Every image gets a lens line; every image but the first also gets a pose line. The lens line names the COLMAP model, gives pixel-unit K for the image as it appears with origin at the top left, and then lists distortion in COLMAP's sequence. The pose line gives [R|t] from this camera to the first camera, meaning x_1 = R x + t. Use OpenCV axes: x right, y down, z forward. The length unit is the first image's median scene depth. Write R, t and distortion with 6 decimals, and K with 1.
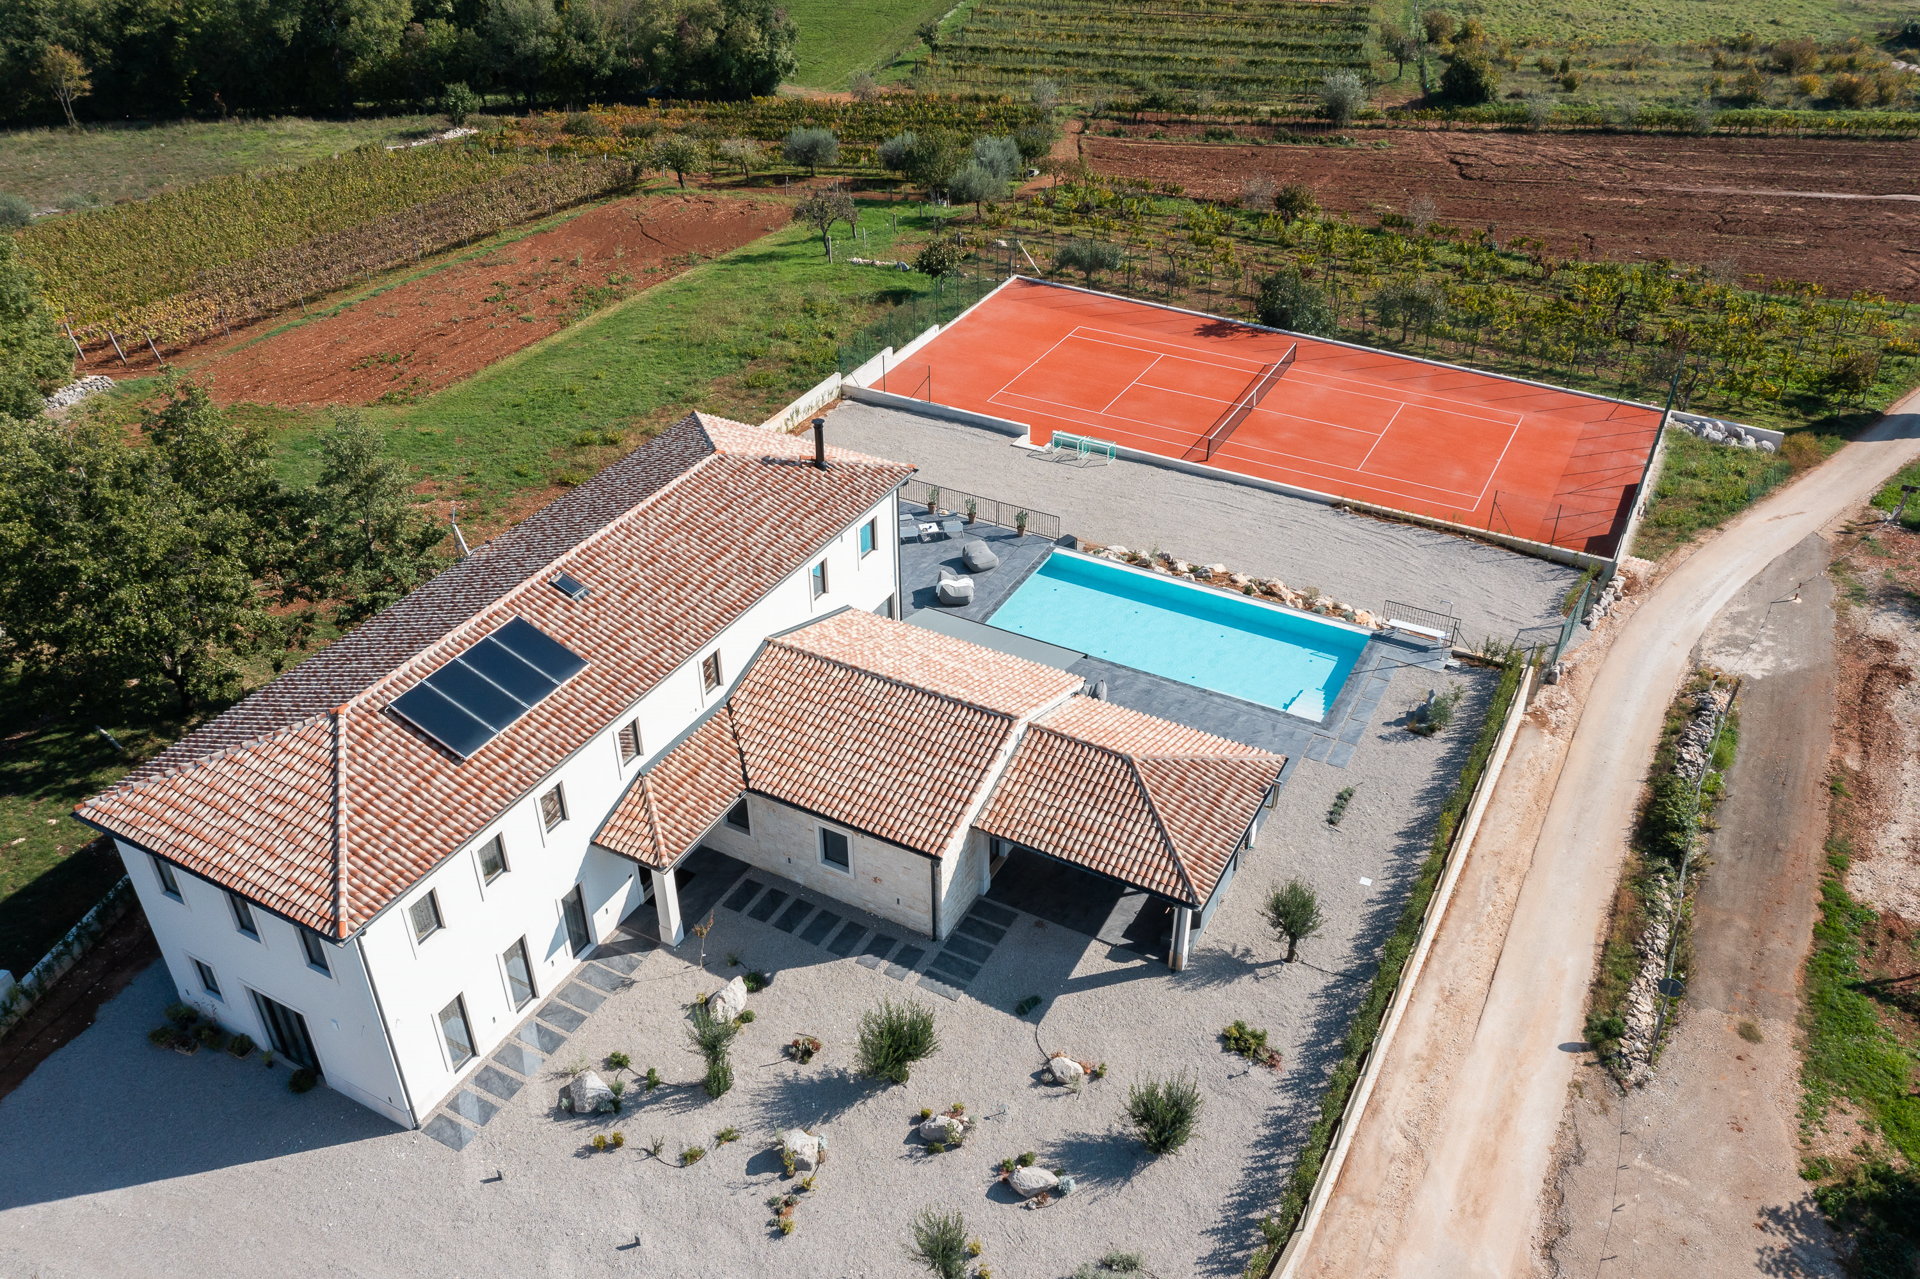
lens RADIAL K [[1511.1, 0, 966.7], [0, 1511.1, 646.1], [0, 0, 1]] dist [0.000886, -0.001750]
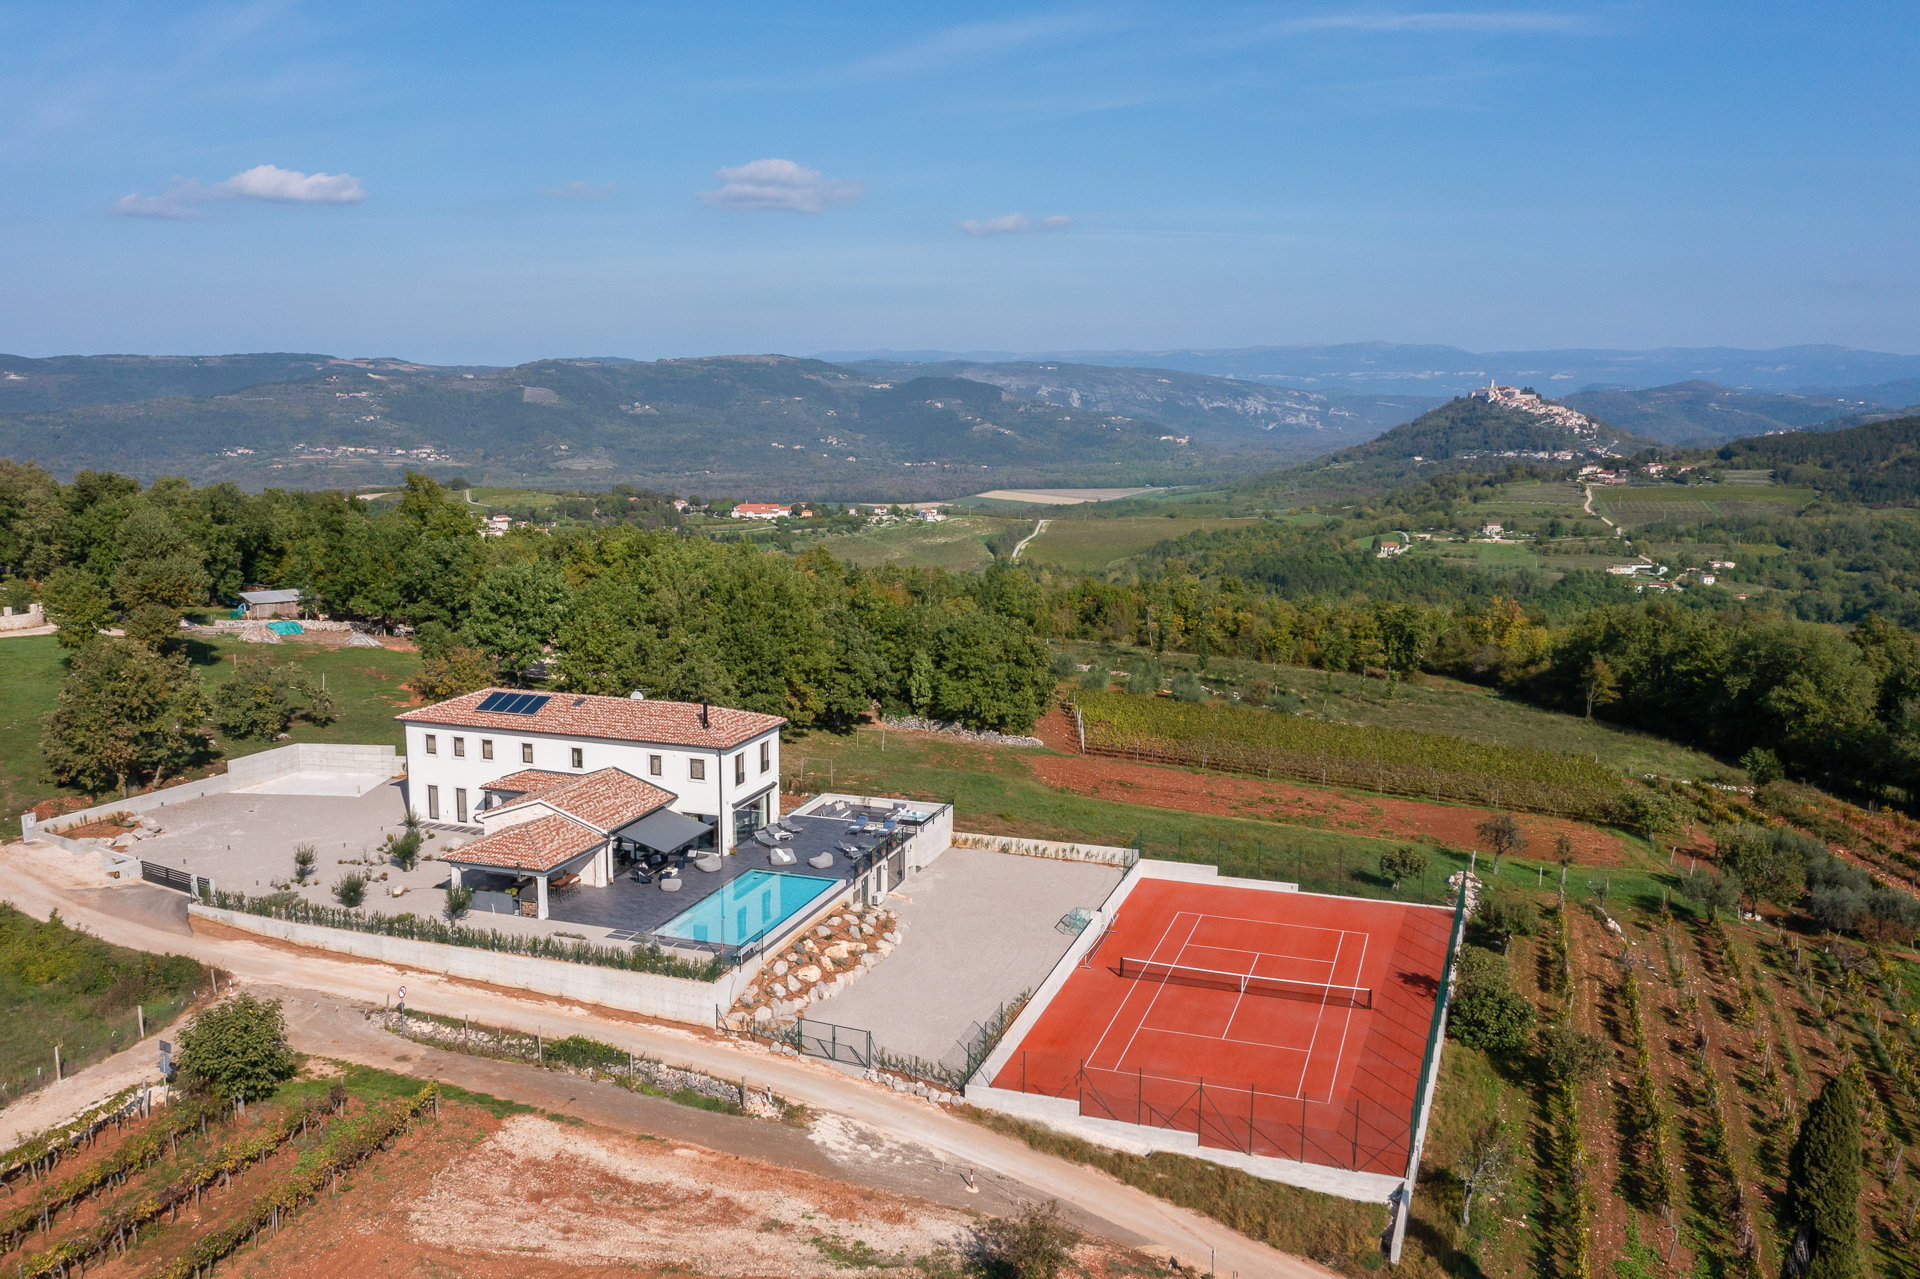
lens RADIAL K [[1605.3, 0, 900.5], [0, 1605.3, 680.7], [0, 0, 1]] dist [-0.008509, 0.002240]
pose [[0.140656, 0.179642, -0.973625, 2.098224], [-0.561777, 0.824243, 0.070922, -0.491662], [0.815244, 0.536985, 0.216853, 0.779056]]
